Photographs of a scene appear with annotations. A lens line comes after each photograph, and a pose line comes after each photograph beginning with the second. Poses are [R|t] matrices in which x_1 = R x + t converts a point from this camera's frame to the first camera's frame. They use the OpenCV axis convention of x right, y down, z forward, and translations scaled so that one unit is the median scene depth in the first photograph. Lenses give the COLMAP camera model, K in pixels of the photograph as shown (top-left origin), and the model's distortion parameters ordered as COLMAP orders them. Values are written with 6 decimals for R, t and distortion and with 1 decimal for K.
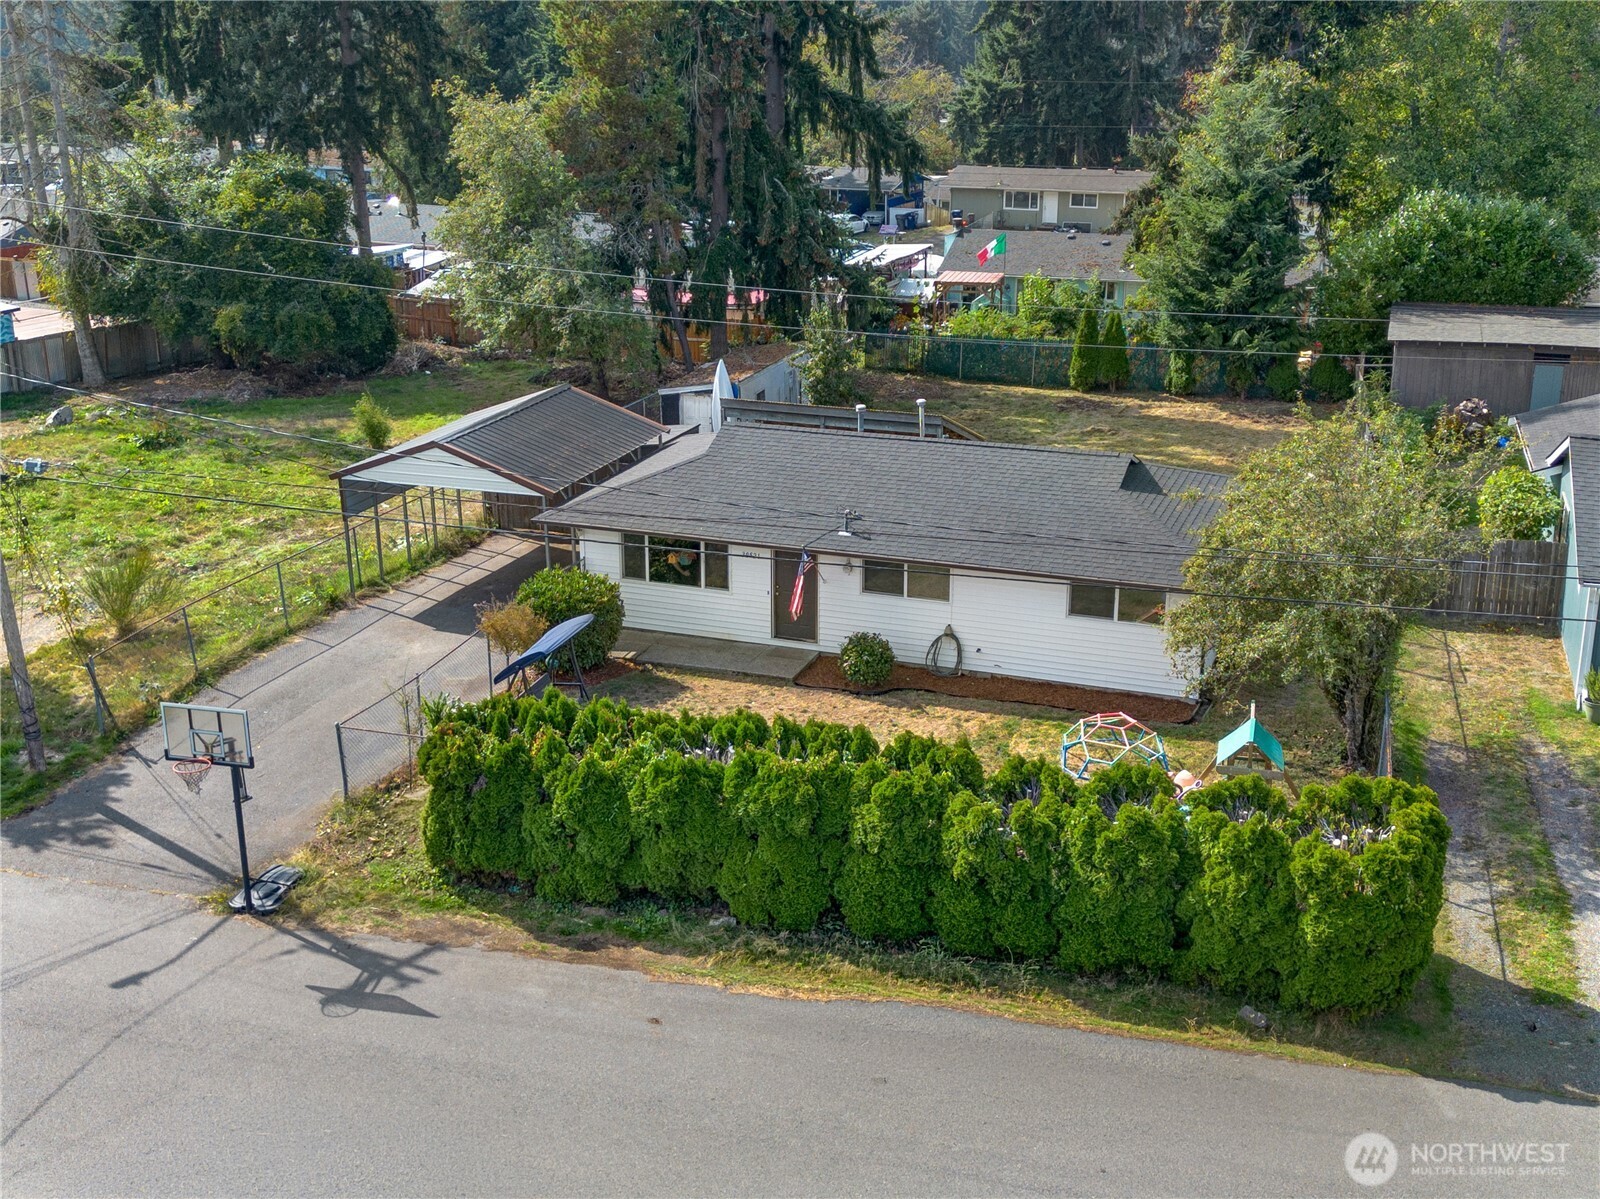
lens RADIAL K [[1773.8, 0, 804.7], [0, 1773.8, 601.7], [0, 0, 1]] dist [0.081791, 0.000000]
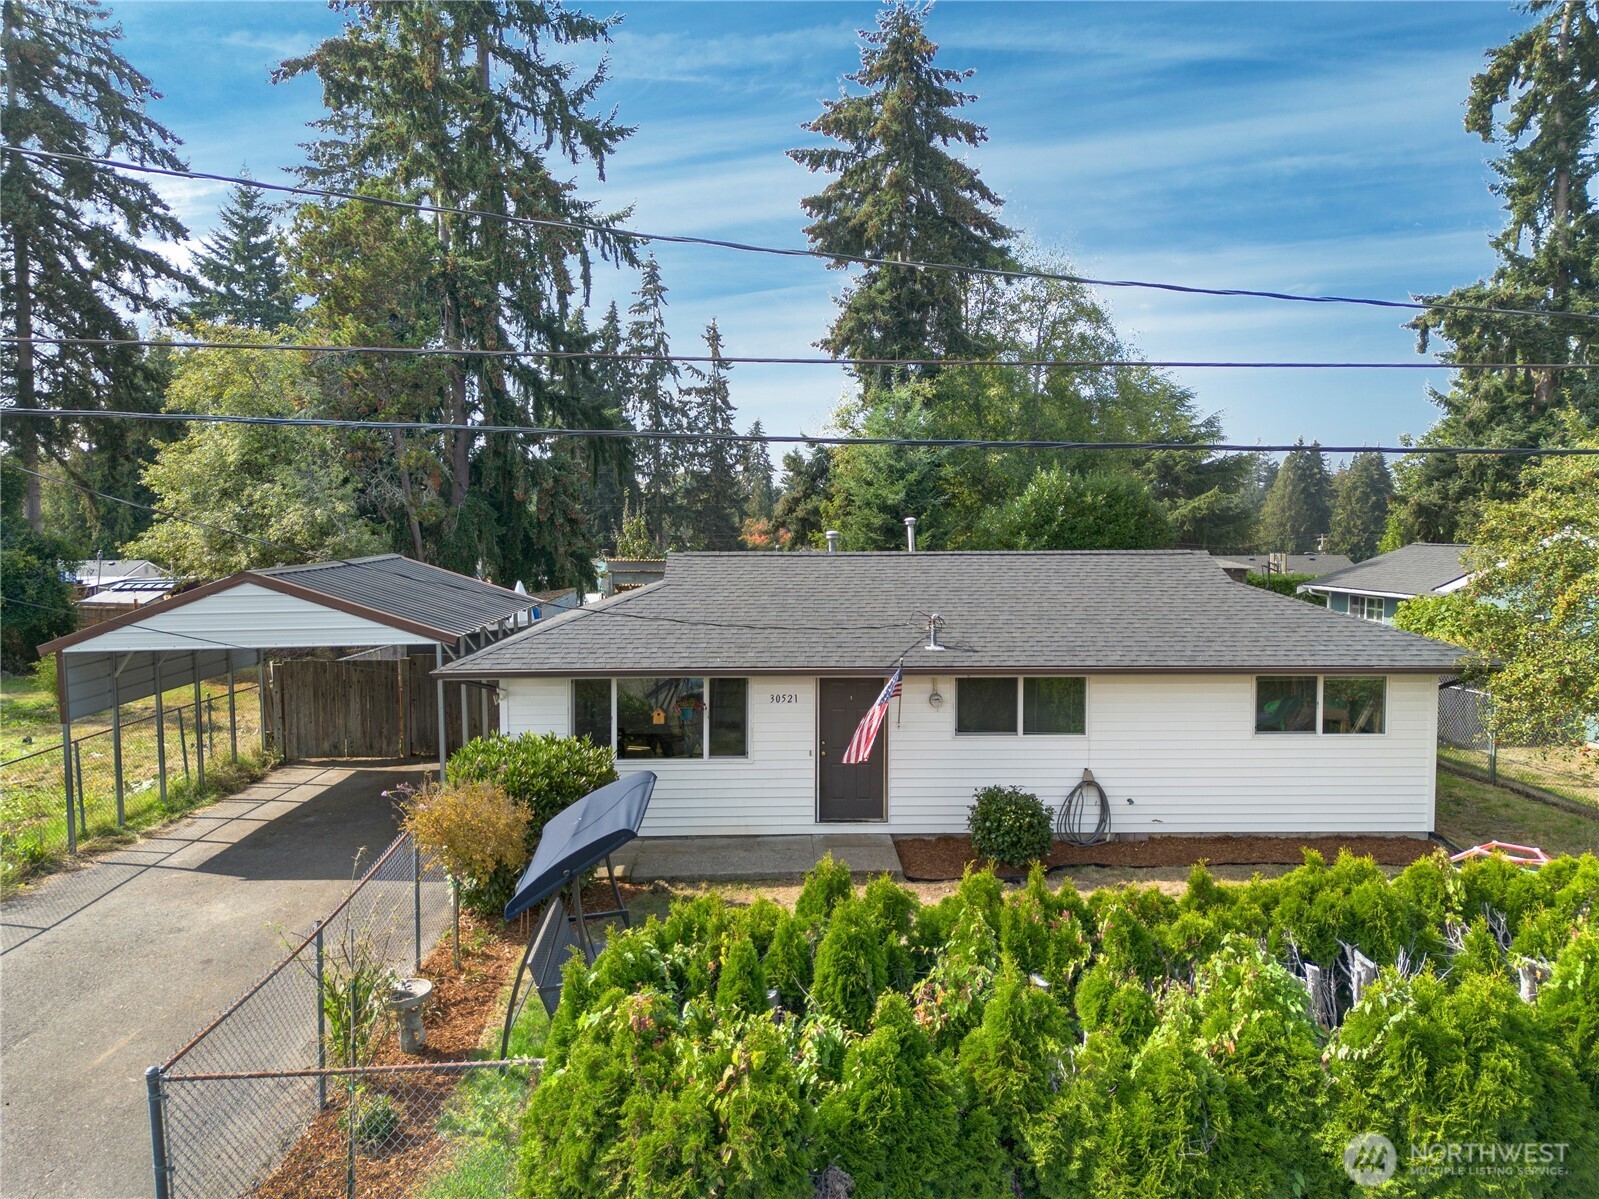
lens RADIAL K [[1134.2, 0, 797.2], [0, 1134.2, 603.8], [0, 0, 1]] dist [0.054889, -0.028507]
pose [[0.930171, -0.027739, 0.366078, -0.182070], [0.118647, 0.966347, -0.228246, 0.037865], [-0.347427, 0.255742, 0.902159, 0.591653]]
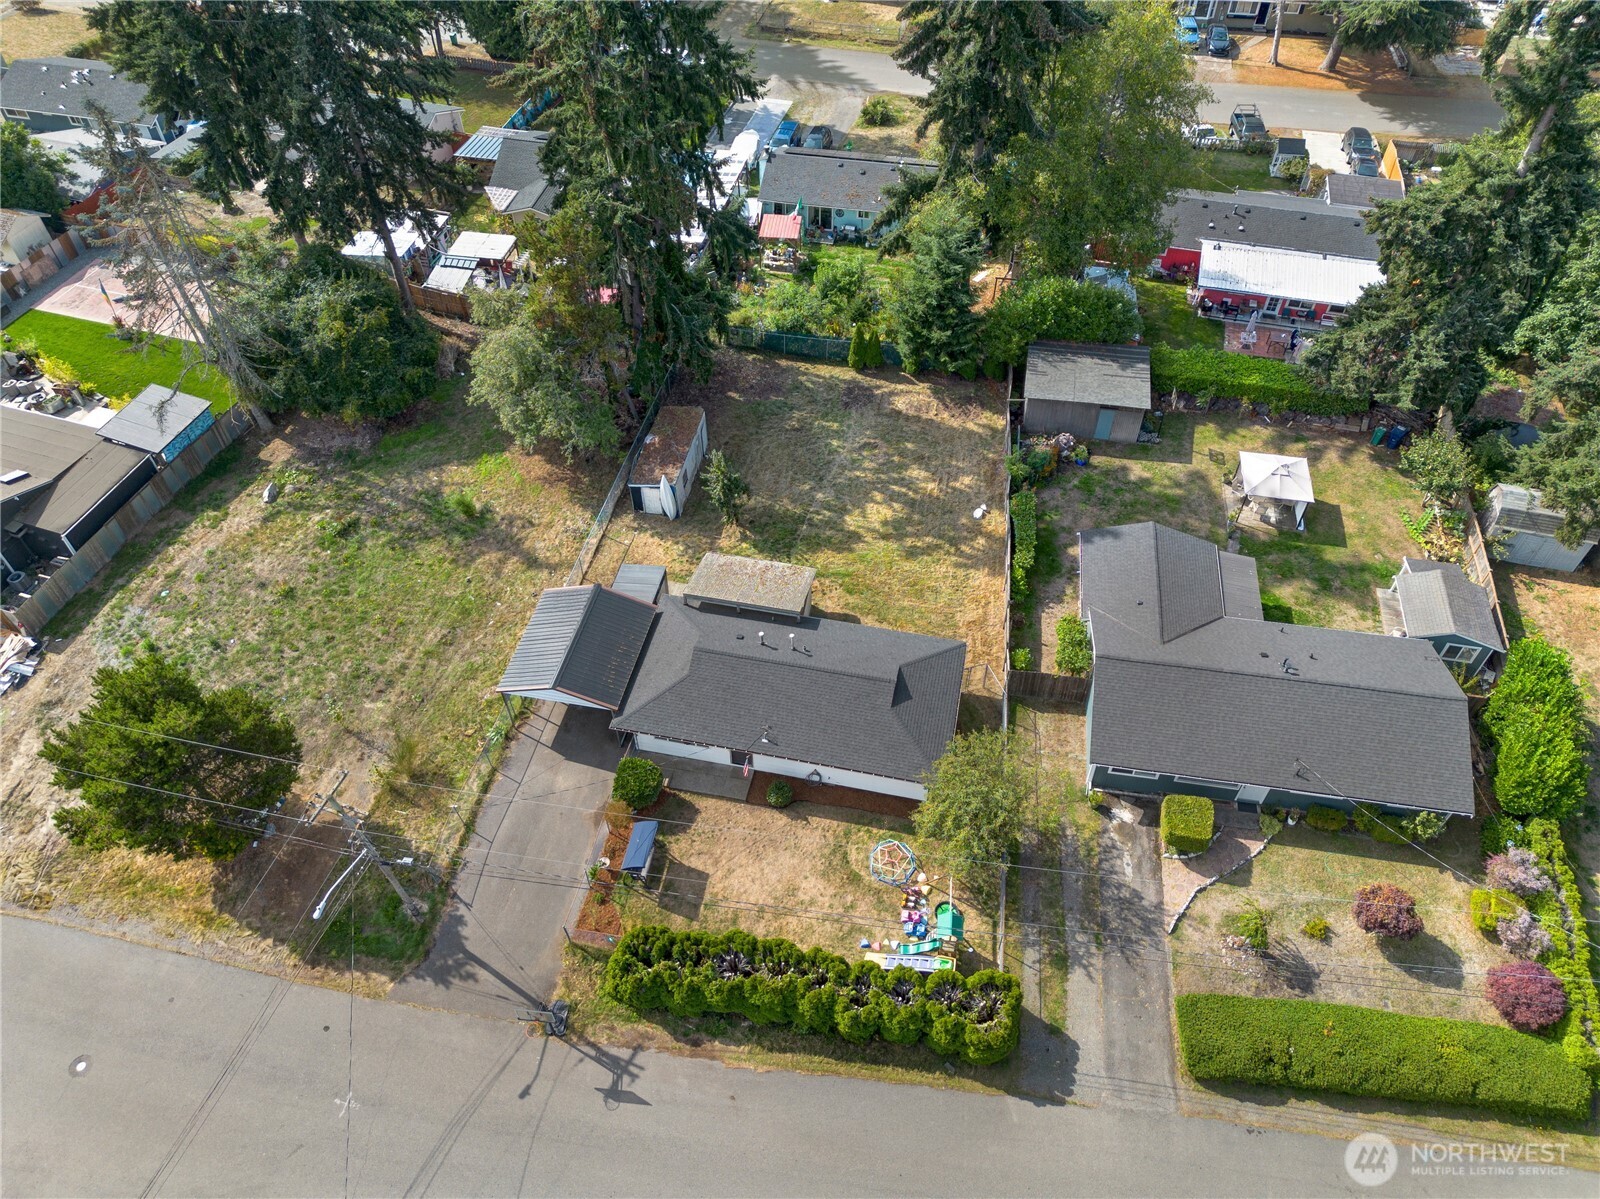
lens RADIAL K [[1134.9, 0, 803.6], [0, 1134.9, 595.0], [0, 0, 1]] dist [0.054889, -0.028507]
pose [[0.989688, -0.107370, 0.094808, -0.038922], [0.047612, 0.870855, 0.489229, -0.795839], [-0.135093, -0.479671, 0.866987, -0.092518]]
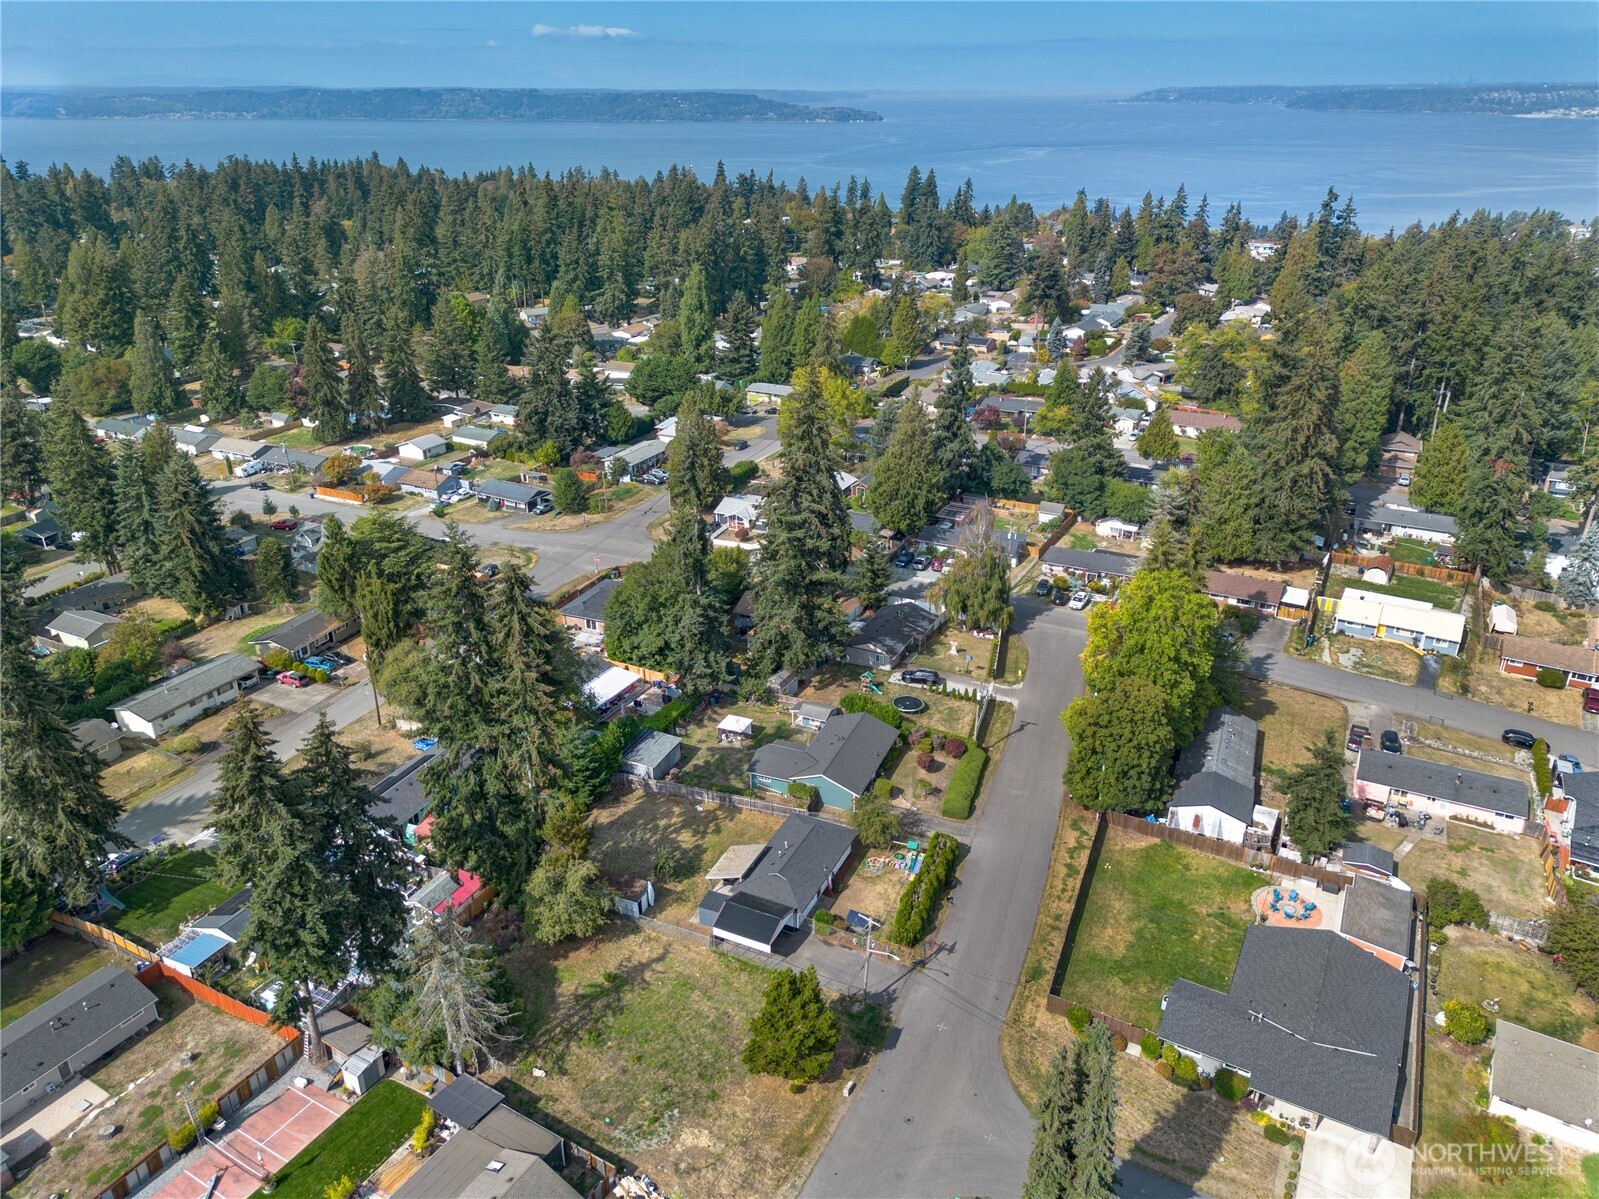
lens RADIAL K [[1134.2, 0, 795.0], [0, 1134.2, 597.4], [0, 0, 1]] dist [0.054889, -0.028507]
pose [[0.089351, -0.408392, 0.908423, -2.400721], [0.321559, 0.875058, 0.361765, -1.770793], [-0.942665, 0.259787, 0.209509, 0.200145]]
